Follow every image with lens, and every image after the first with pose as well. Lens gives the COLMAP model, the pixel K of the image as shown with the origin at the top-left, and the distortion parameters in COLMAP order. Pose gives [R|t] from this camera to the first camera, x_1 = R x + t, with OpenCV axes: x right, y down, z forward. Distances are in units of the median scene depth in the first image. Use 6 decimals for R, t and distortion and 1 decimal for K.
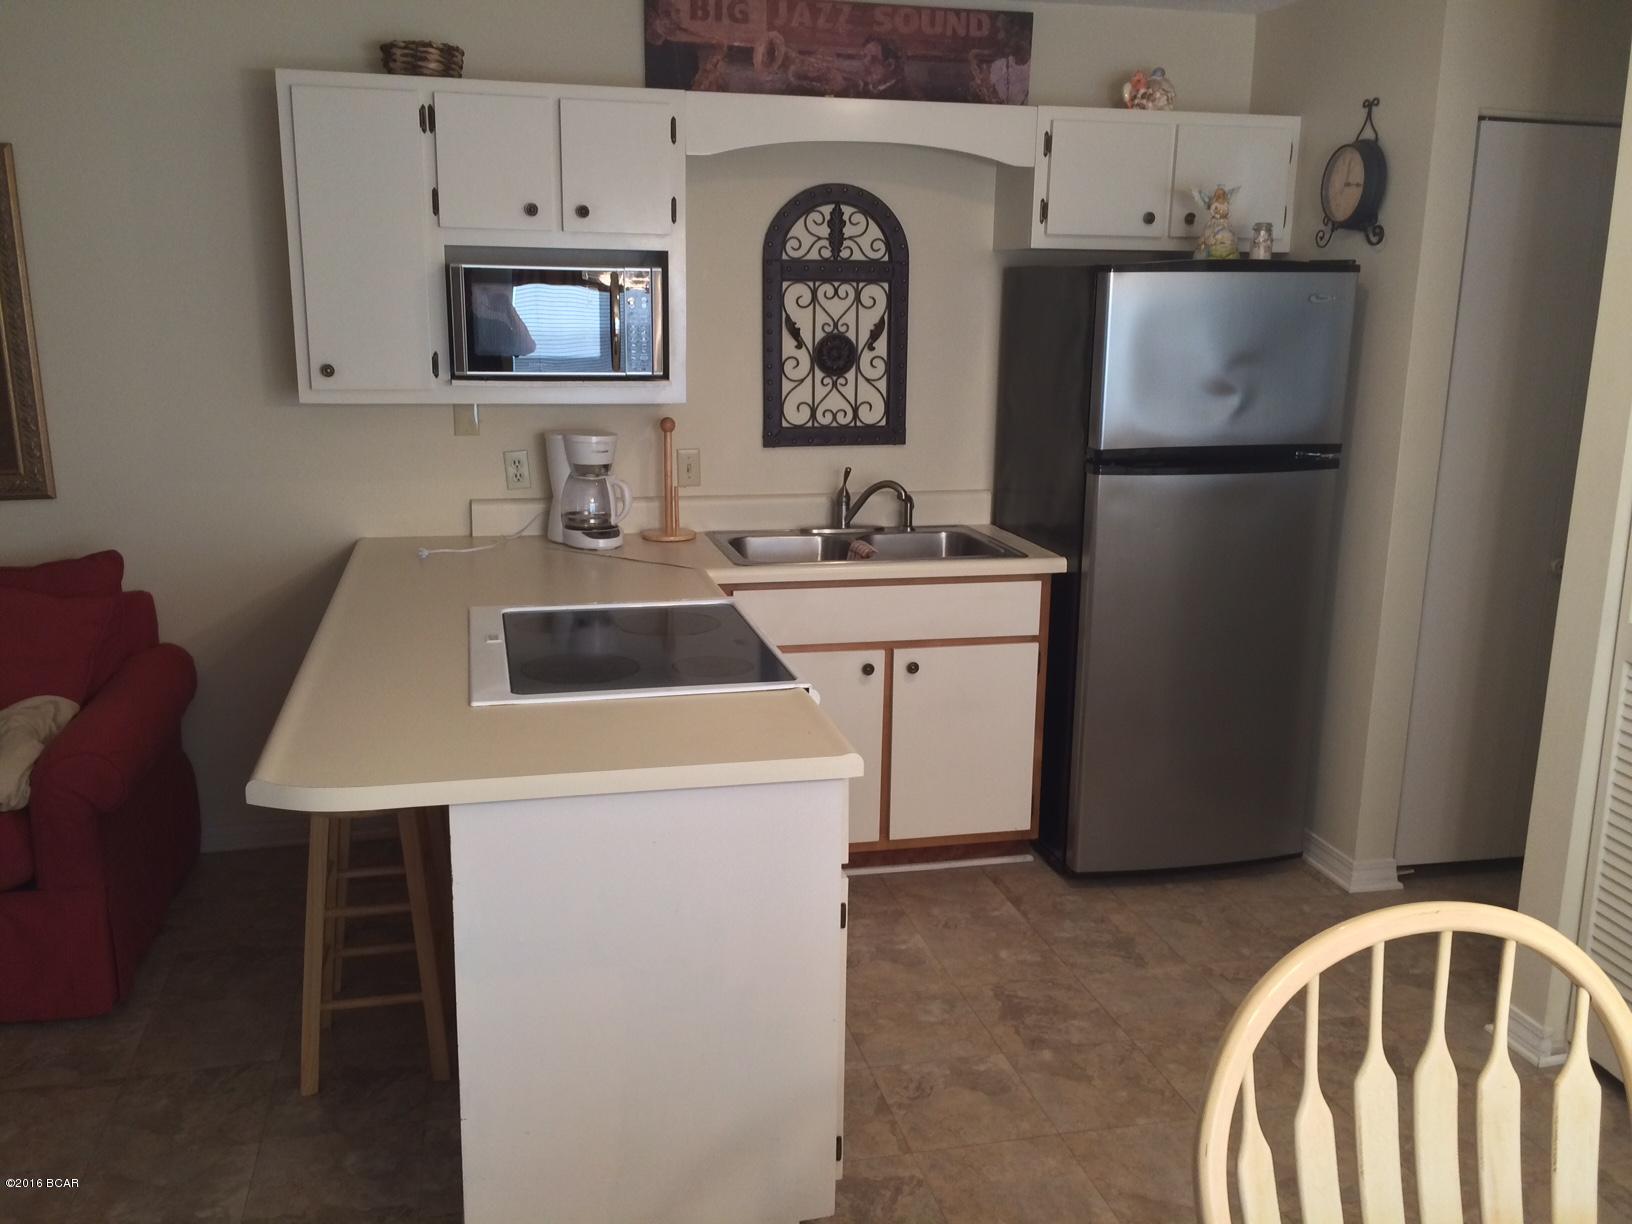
lens RADIAL K [[1367.9, 0, 813.1], [0, 1367.9, 619.6], [0, 0, 1]] dist [-0.016533, -0.011110]
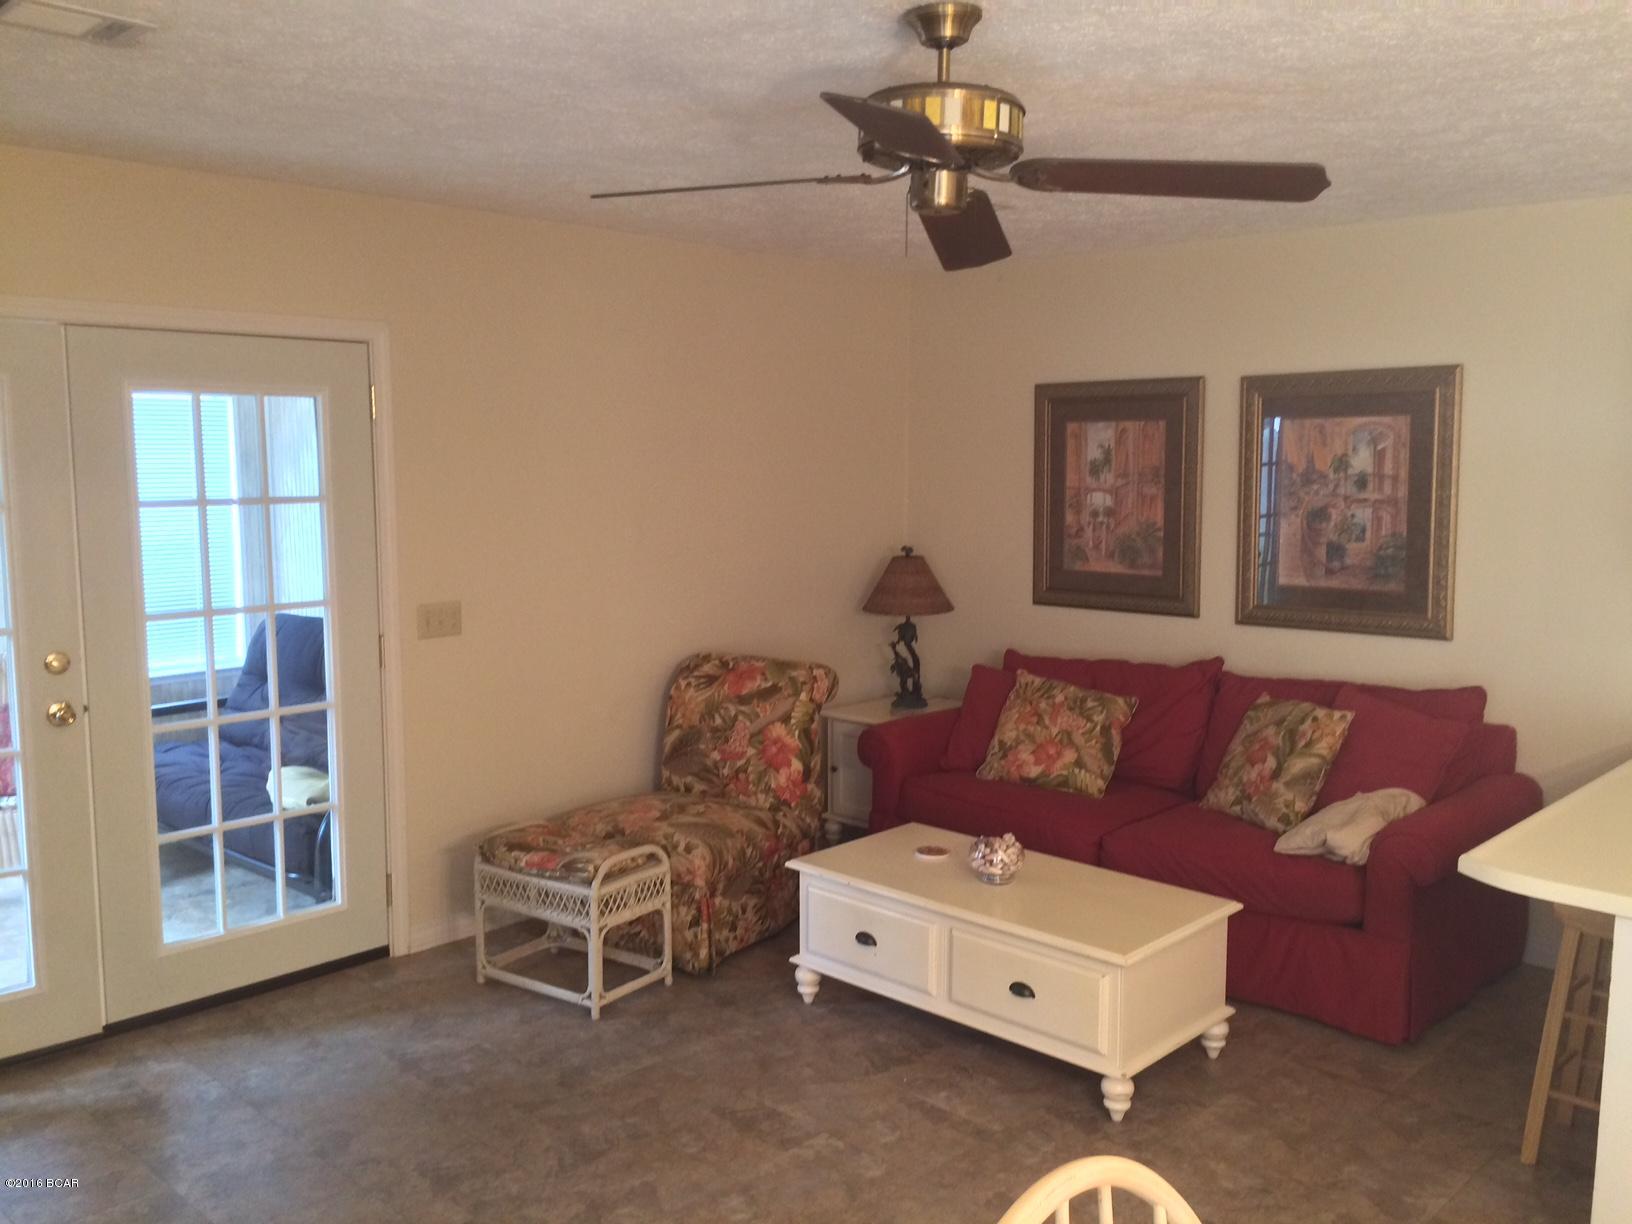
lens RADIAL K [[1367.9, 0, 815.5], [0, 1367.9, 610.7], [0, 0, 1]] dist [-0.016533, -0.011110]
pose [[0.530299, 0.087988, -0.843233, 0.235735], [-0.183170, 0.983000, -0.012621, 0.008025], [0.827787, 0.161148, 0.537401, -0.201909]]
